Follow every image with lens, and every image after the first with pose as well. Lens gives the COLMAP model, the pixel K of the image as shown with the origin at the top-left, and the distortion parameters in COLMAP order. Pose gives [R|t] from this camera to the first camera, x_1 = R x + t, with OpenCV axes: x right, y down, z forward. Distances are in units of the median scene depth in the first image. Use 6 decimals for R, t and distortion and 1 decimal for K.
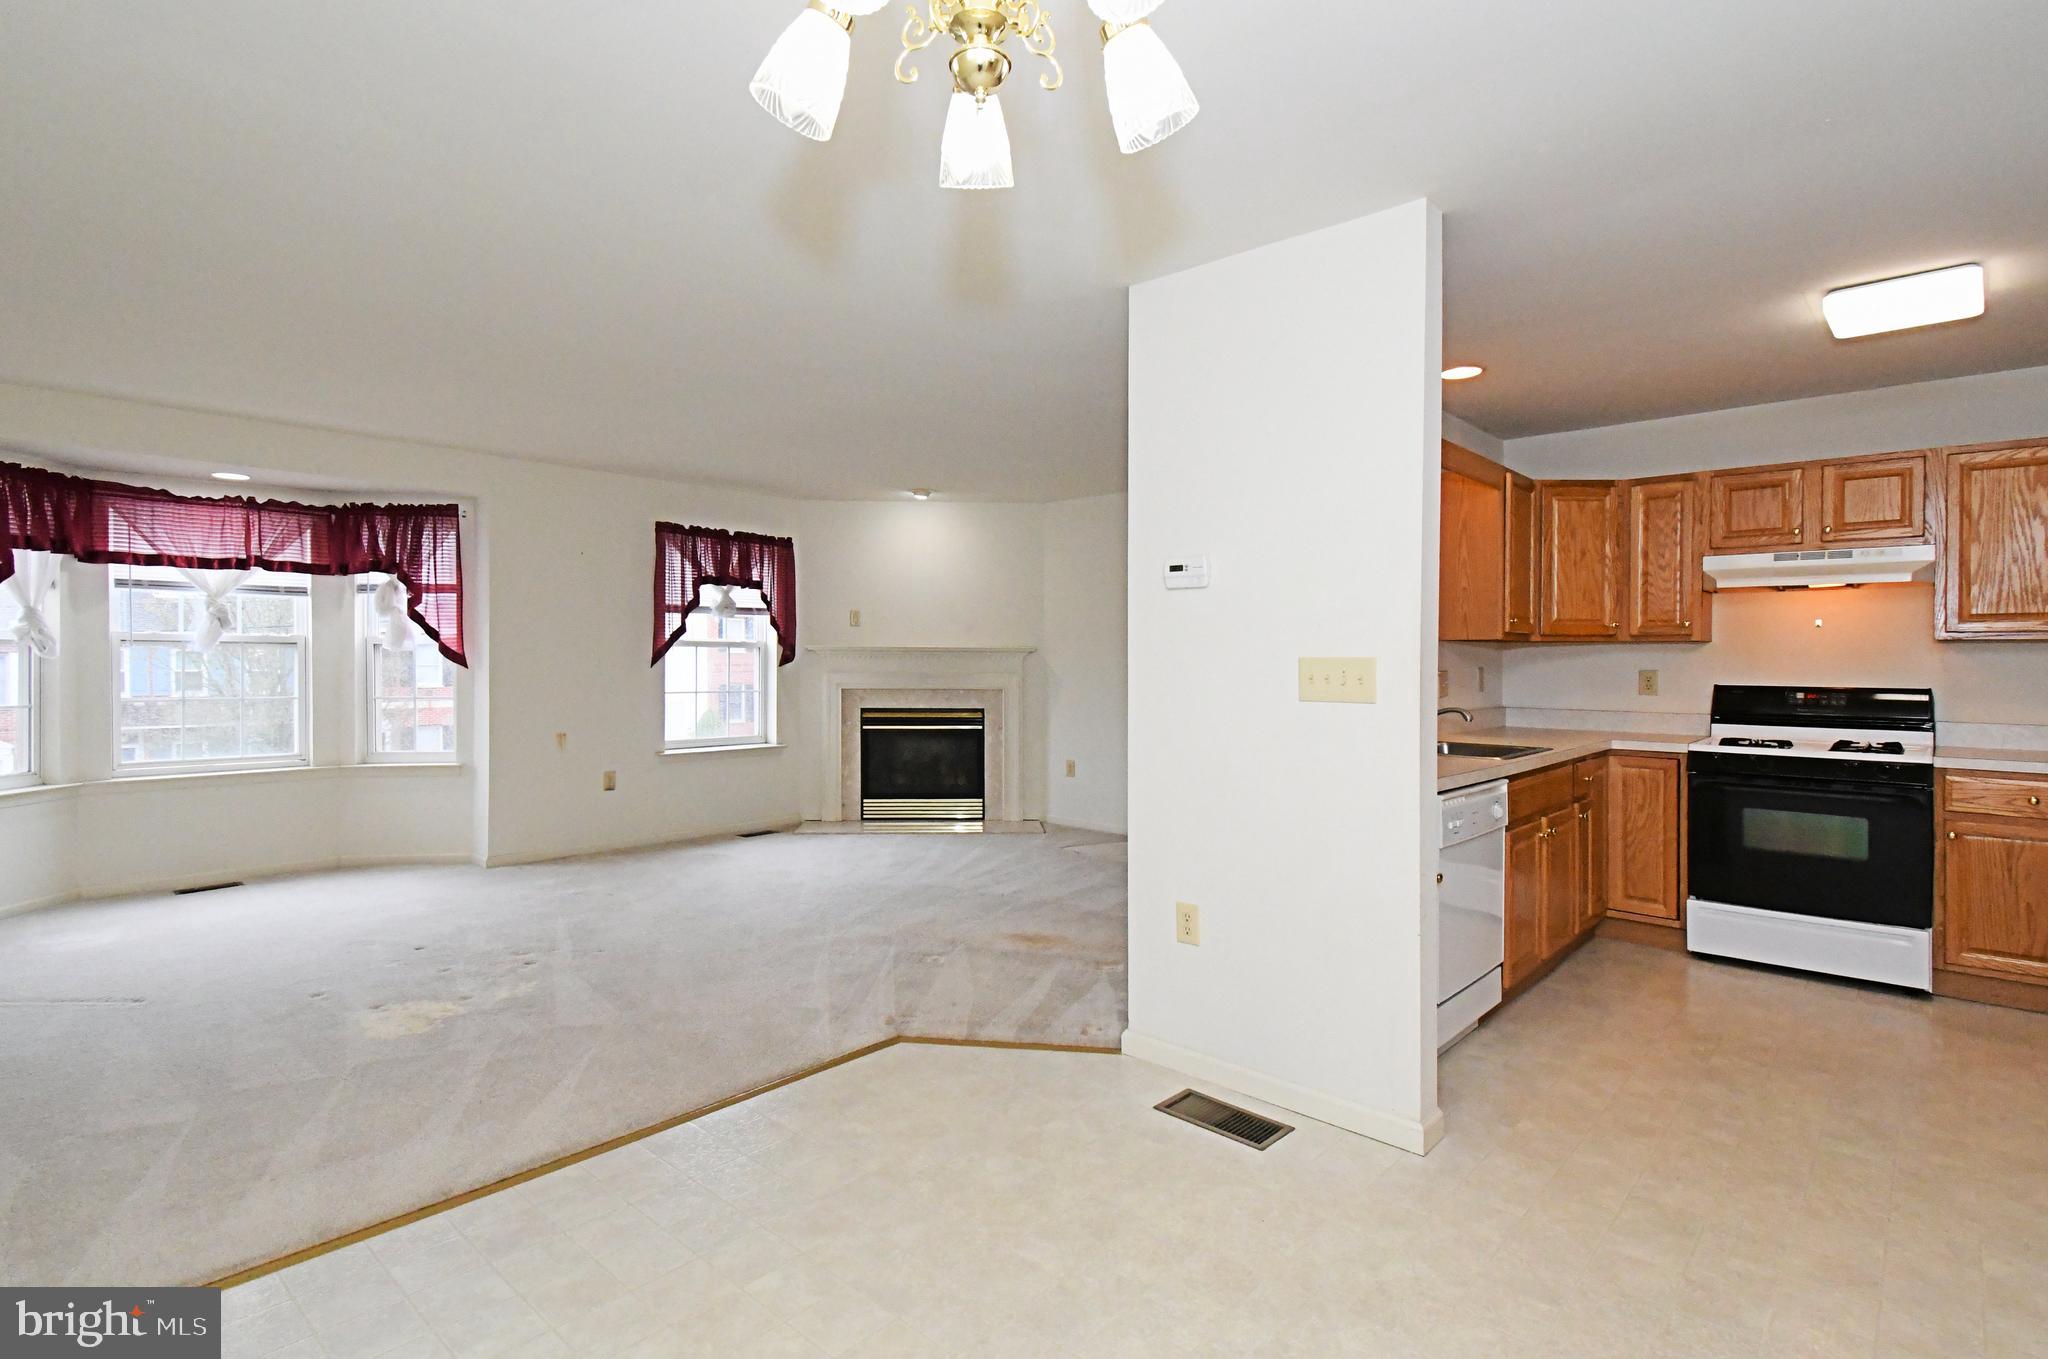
lens RADIAL K [[1075.5, 0, 1104.3], [0, 1075.5, 675.2], [0, 0, 1]] dist [-0.023185, -0.009828]
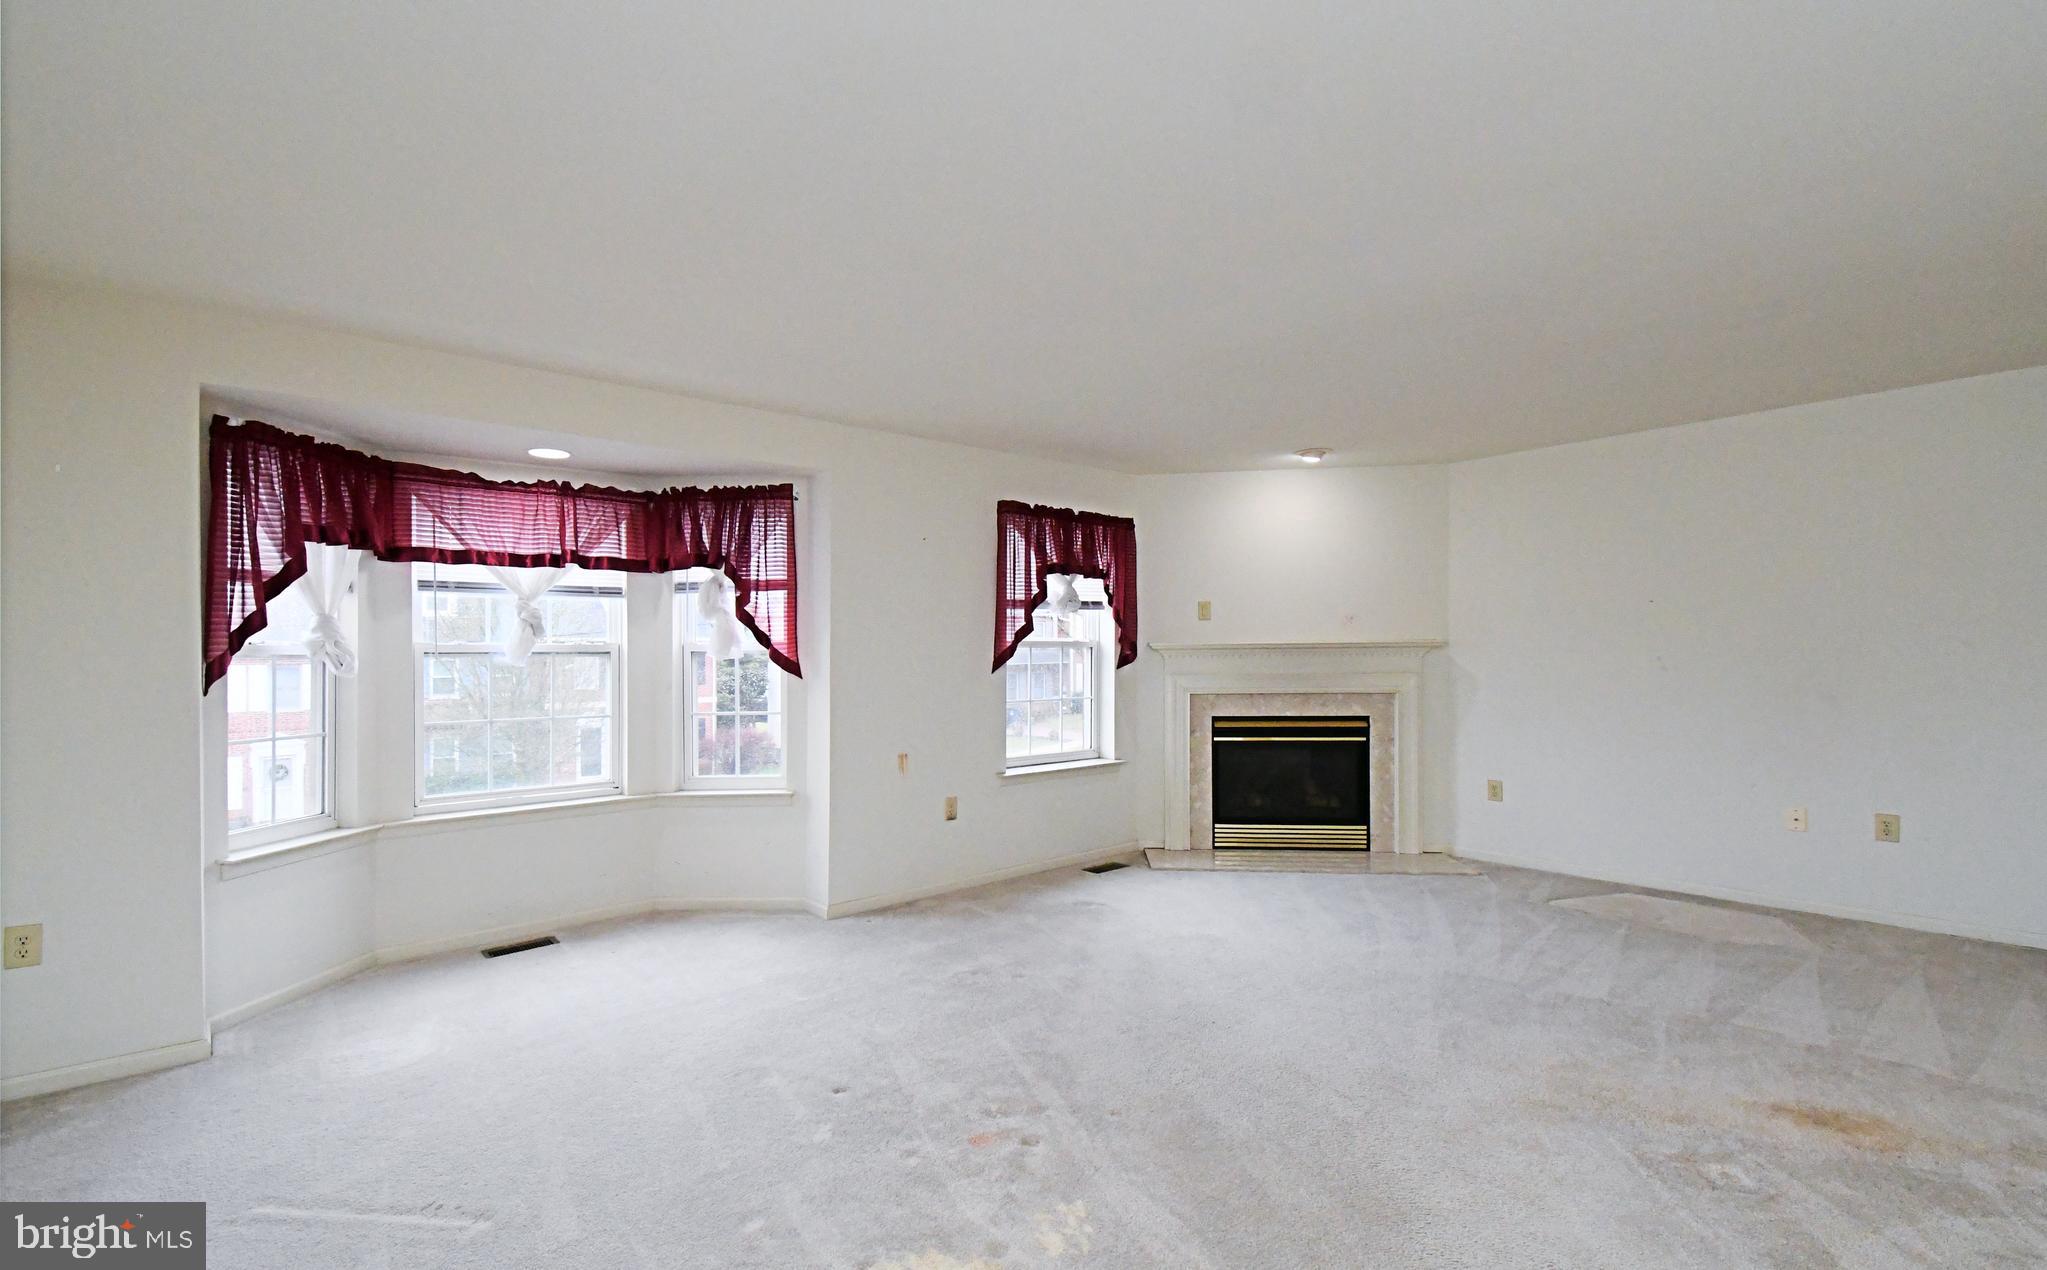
lens RADIAL K [[934.7, 0, 1027.9], [0, 934.7, 633.8], [0, 0, 1]] dist [-0.021385, -0.001501]
pose [[0.988868, -0.019705, -0.147482, -0.310388], [0.015099, 0.999365, -0.032284, -0.015324], [0.148025, 0.029698, 0.988538, 0.295705]]
